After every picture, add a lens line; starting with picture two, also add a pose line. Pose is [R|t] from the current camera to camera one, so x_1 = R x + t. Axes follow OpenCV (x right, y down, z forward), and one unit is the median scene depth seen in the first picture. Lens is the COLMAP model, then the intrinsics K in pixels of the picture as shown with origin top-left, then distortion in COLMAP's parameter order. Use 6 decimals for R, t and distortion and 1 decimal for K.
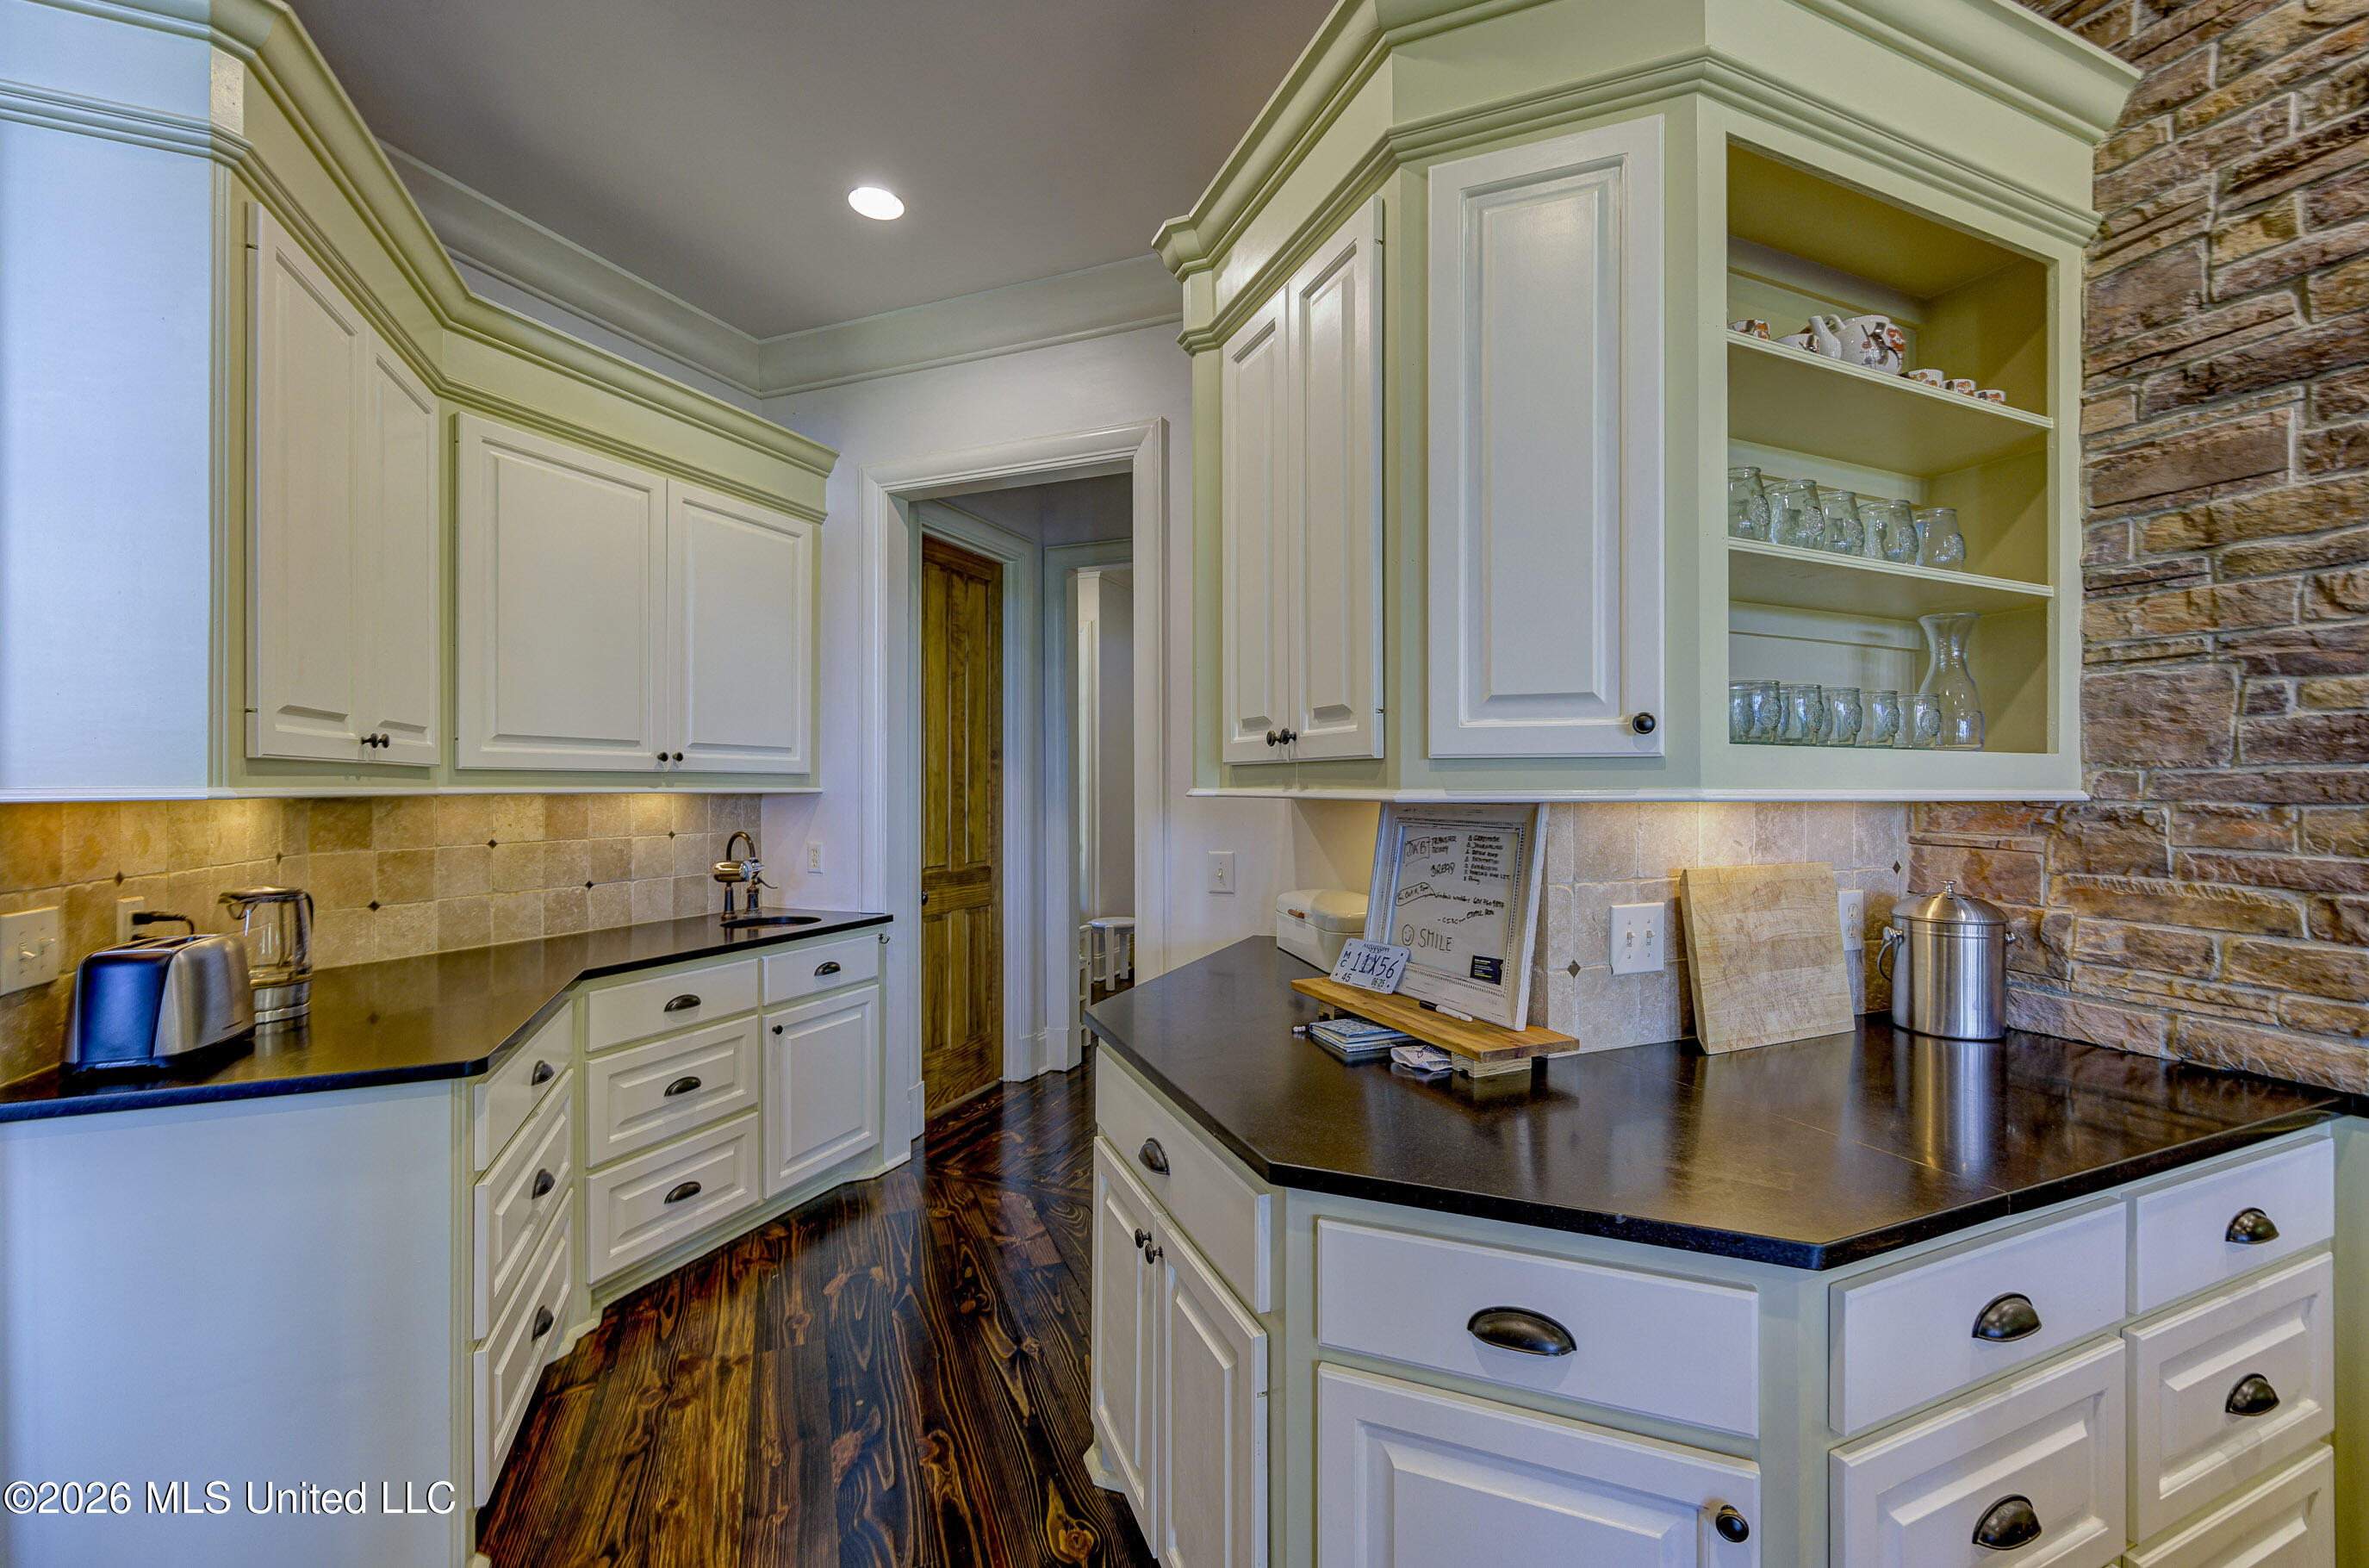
lens RADIAL K [[970.7, 0, 1211.3], [0, 970.7, 777.6], [0, 0, 1]] dist [-0.002892, -0.000422]
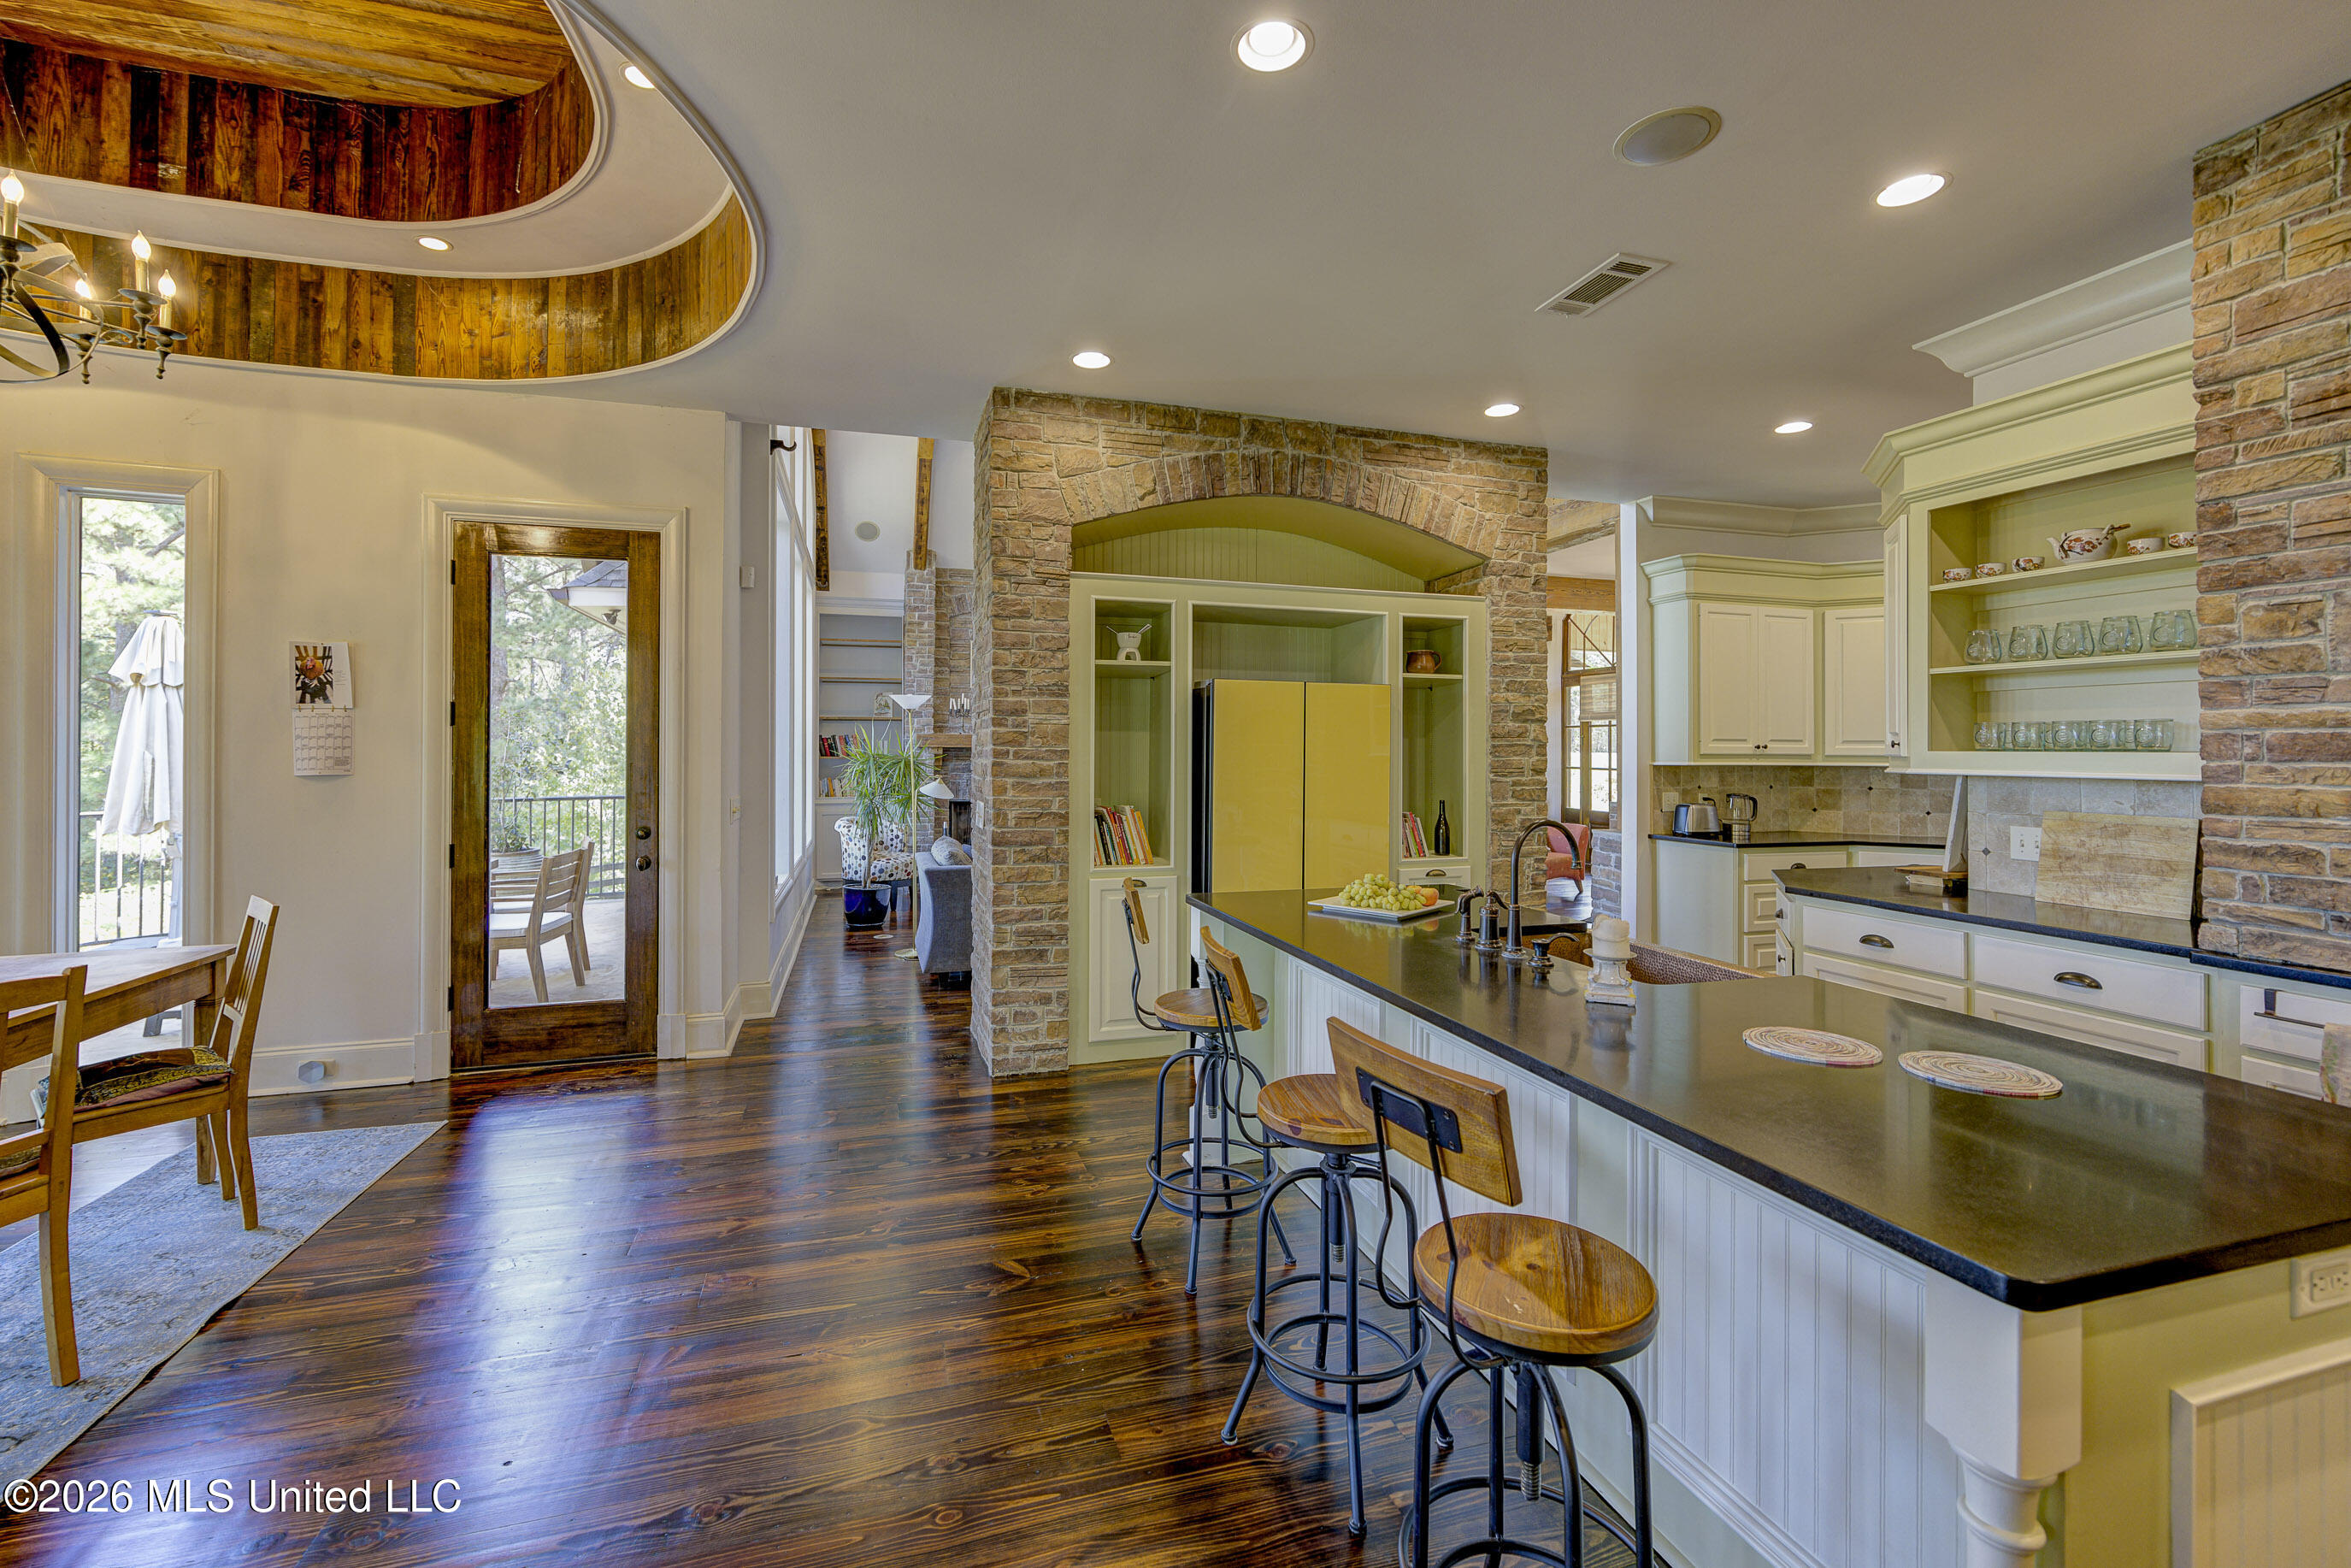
lens RADIAL K [[957.5, 0, 1145.7], [0, 957.5, 742.8], [0, 0, 1]] dist [0.000799, -0.000522]
pose [[-0.088867, -0.009565, -0.995998, 2.504196], [0.005491, 0.999934, -0.010092, -0.033455], [0.996028, -0.006366, -0.088809, -0.633724]]
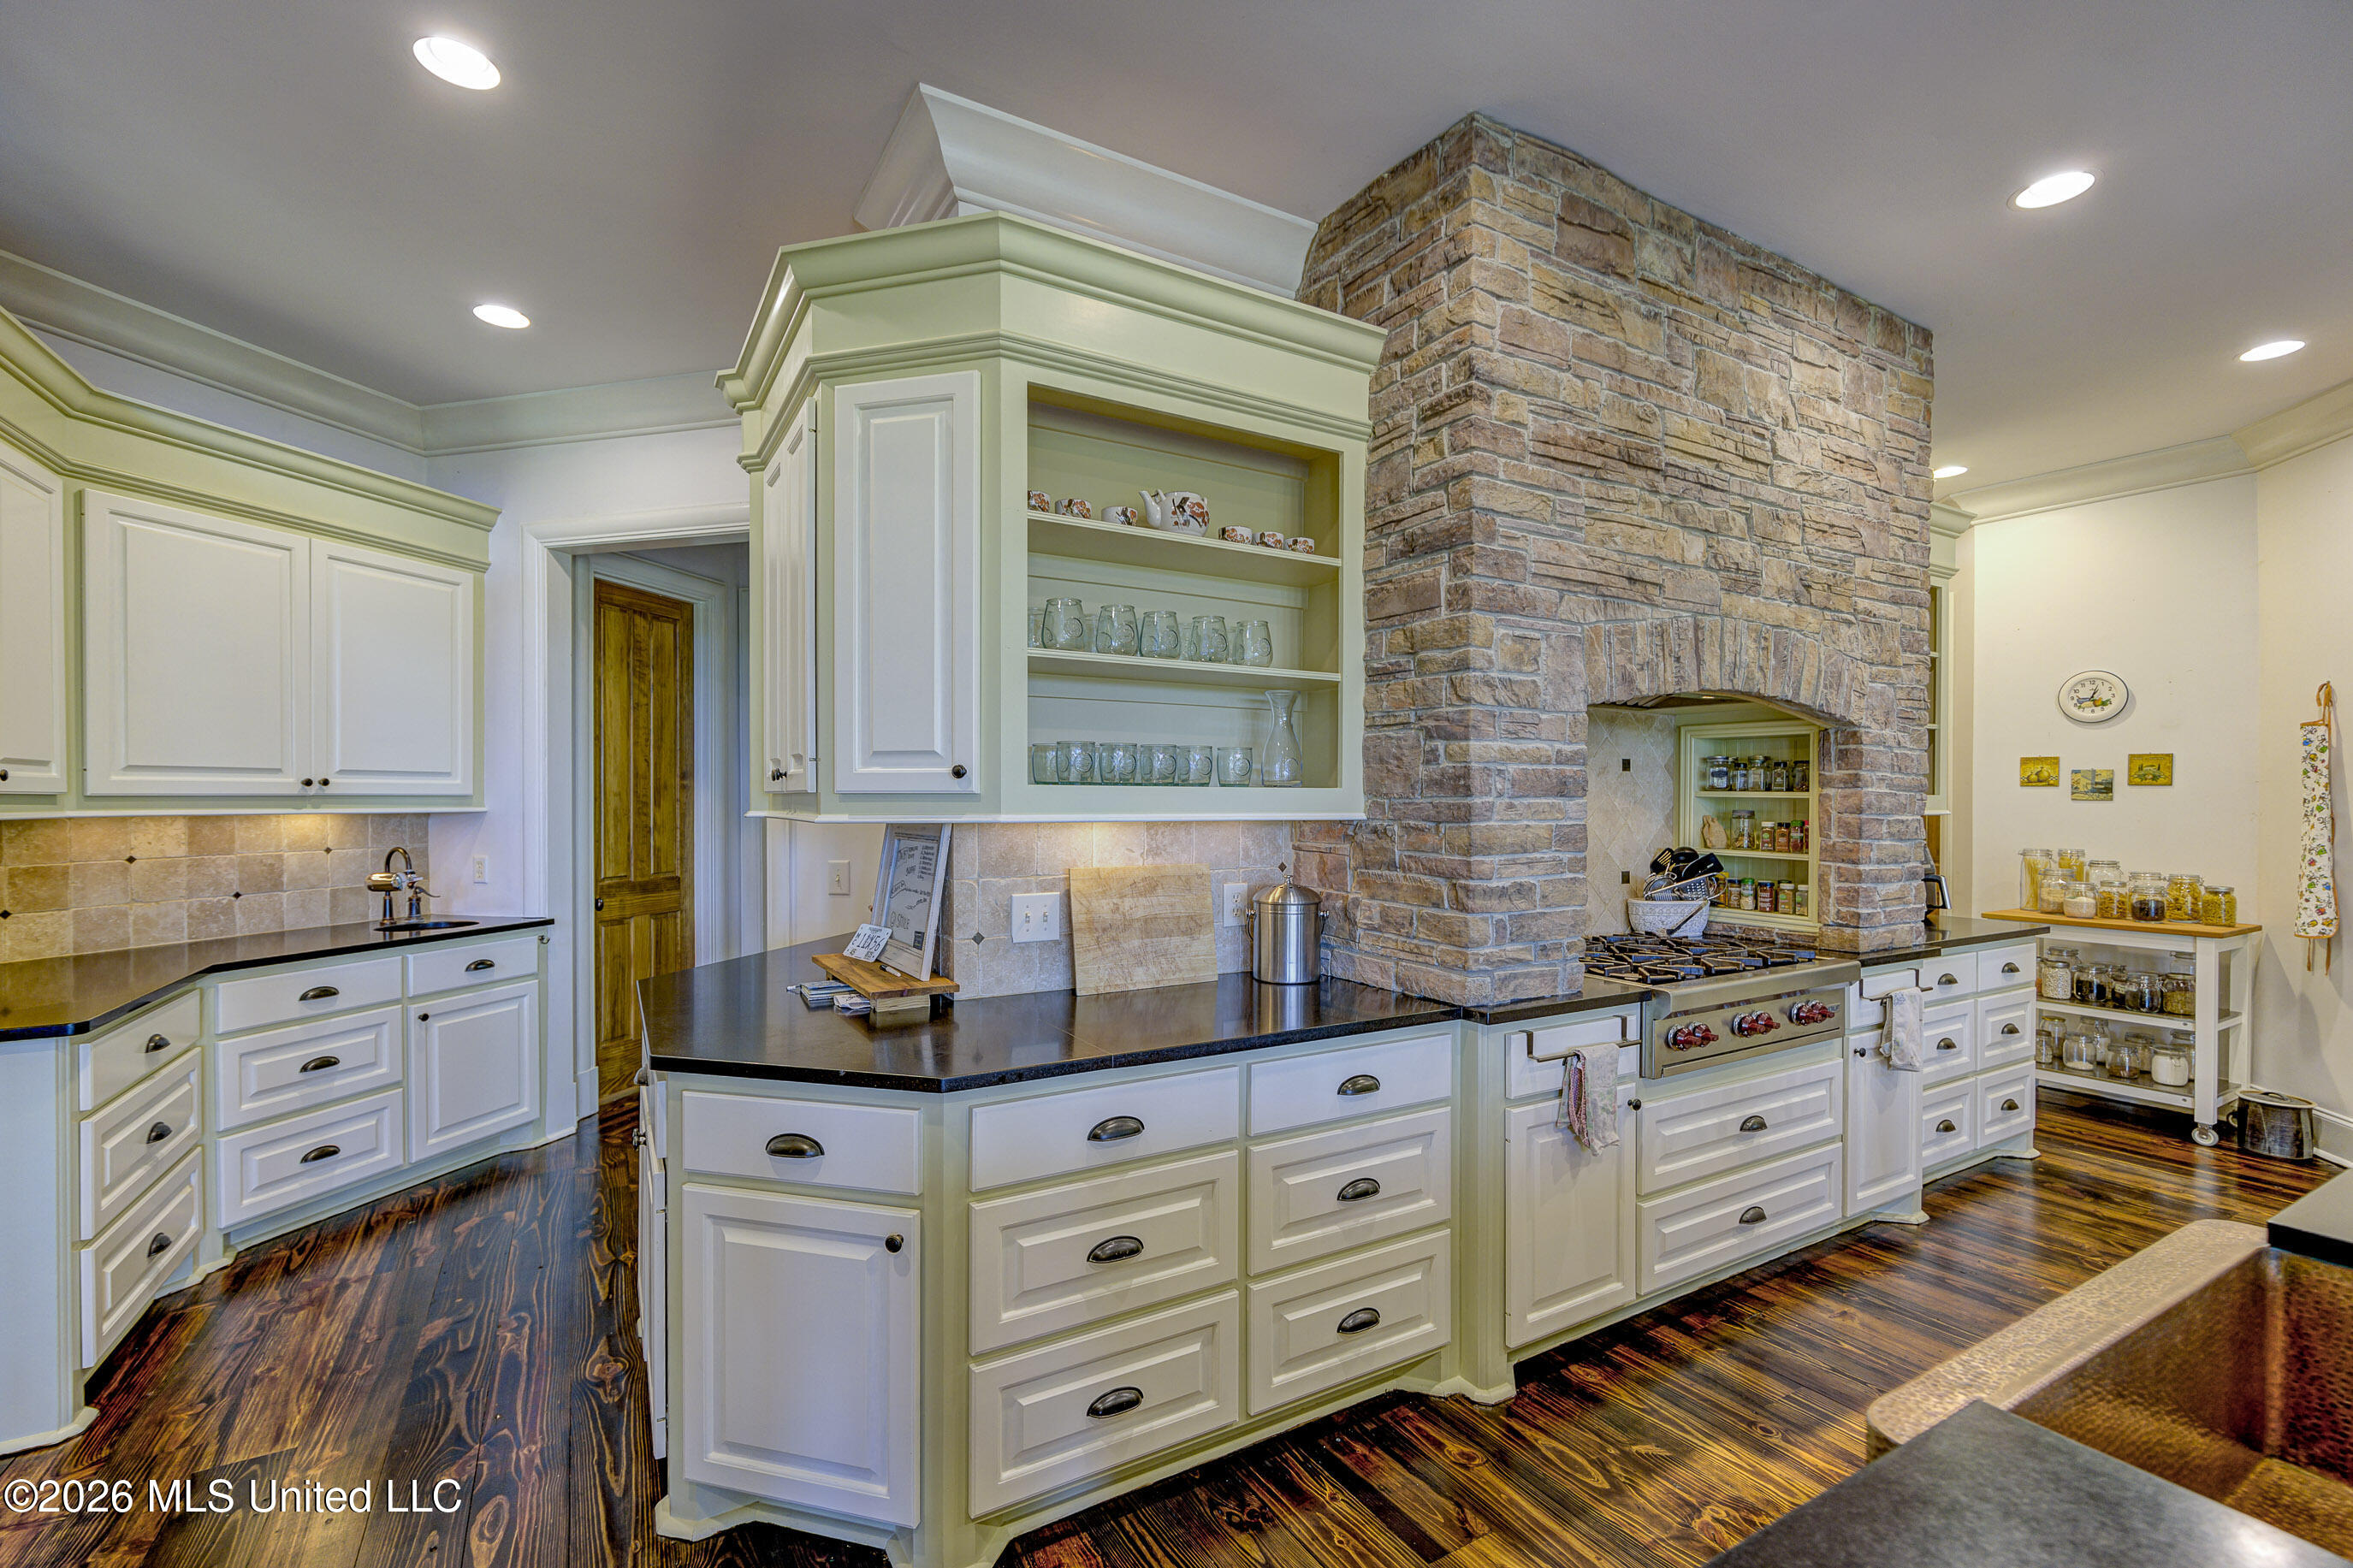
lens RADIAL K [[958.1, 0, 1188.6], [0, 958.1, 801.1], [0, 0, 1]] dist [0.000799, -0.000522]
pose [[0.988188, 0.000567, 0.153248, 0.422388], [-0.002270, 0.999938, 0.010938, -0.020464], [-0.153233, -0.011157, 0.988127, -0.406025]]
